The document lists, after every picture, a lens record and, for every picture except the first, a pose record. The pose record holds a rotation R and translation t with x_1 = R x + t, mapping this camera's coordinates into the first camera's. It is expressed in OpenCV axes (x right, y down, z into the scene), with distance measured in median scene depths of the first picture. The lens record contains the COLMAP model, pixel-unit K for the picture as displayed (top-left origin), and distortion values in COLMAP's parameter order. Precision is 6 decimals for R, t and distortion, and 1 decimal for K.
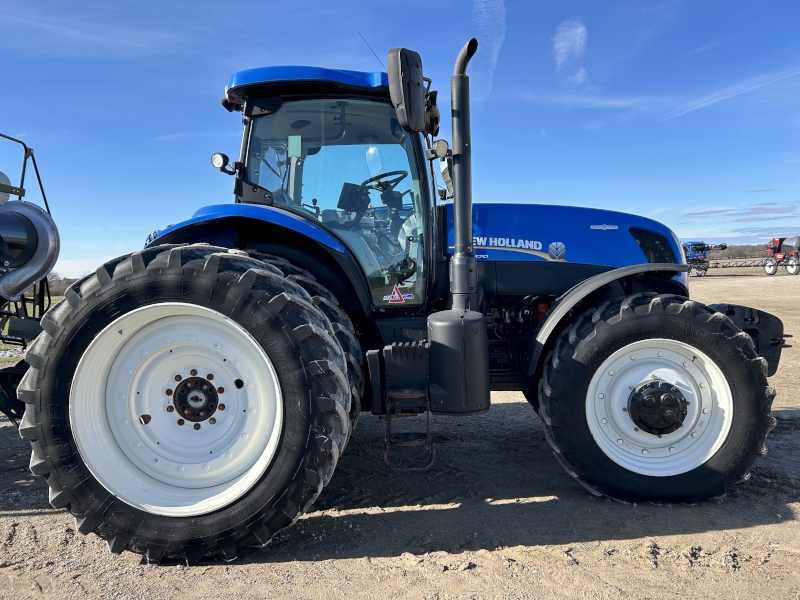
lens RADIAL K [[608.4, 0, 412.4], [0, 608.4, 297.1], [0, 0, 1]] dist [0.011668, -0.001301]
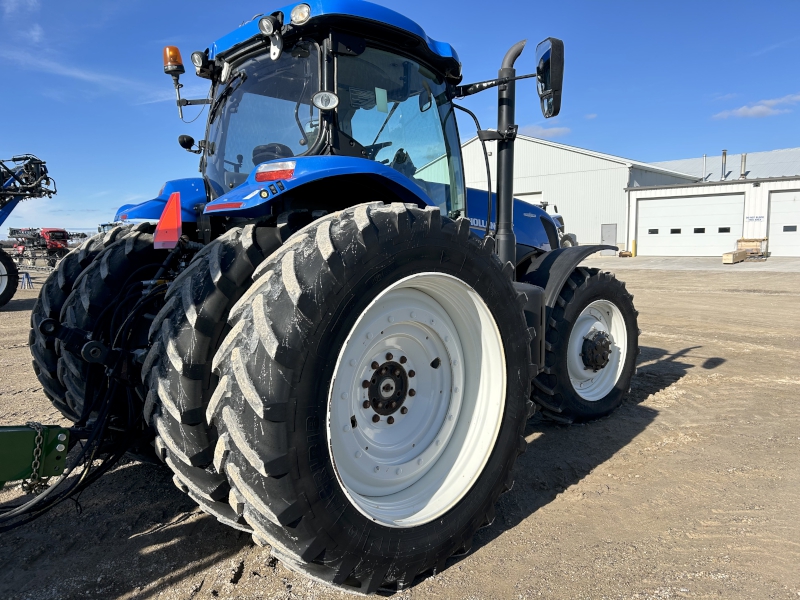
lens RADIAL K [[602.1, 0, 400.0], [0, 602.1, 300.0], [0, 0, 1]] dist [0.031491, -0.000970]
pose [[0.686399, -0.033535, 0.726452, -0.944291], [0.014621, 0.999371, 0.032320, 0.019159], [-0.727078, -0.011563, 0.686457, 0.418368]]
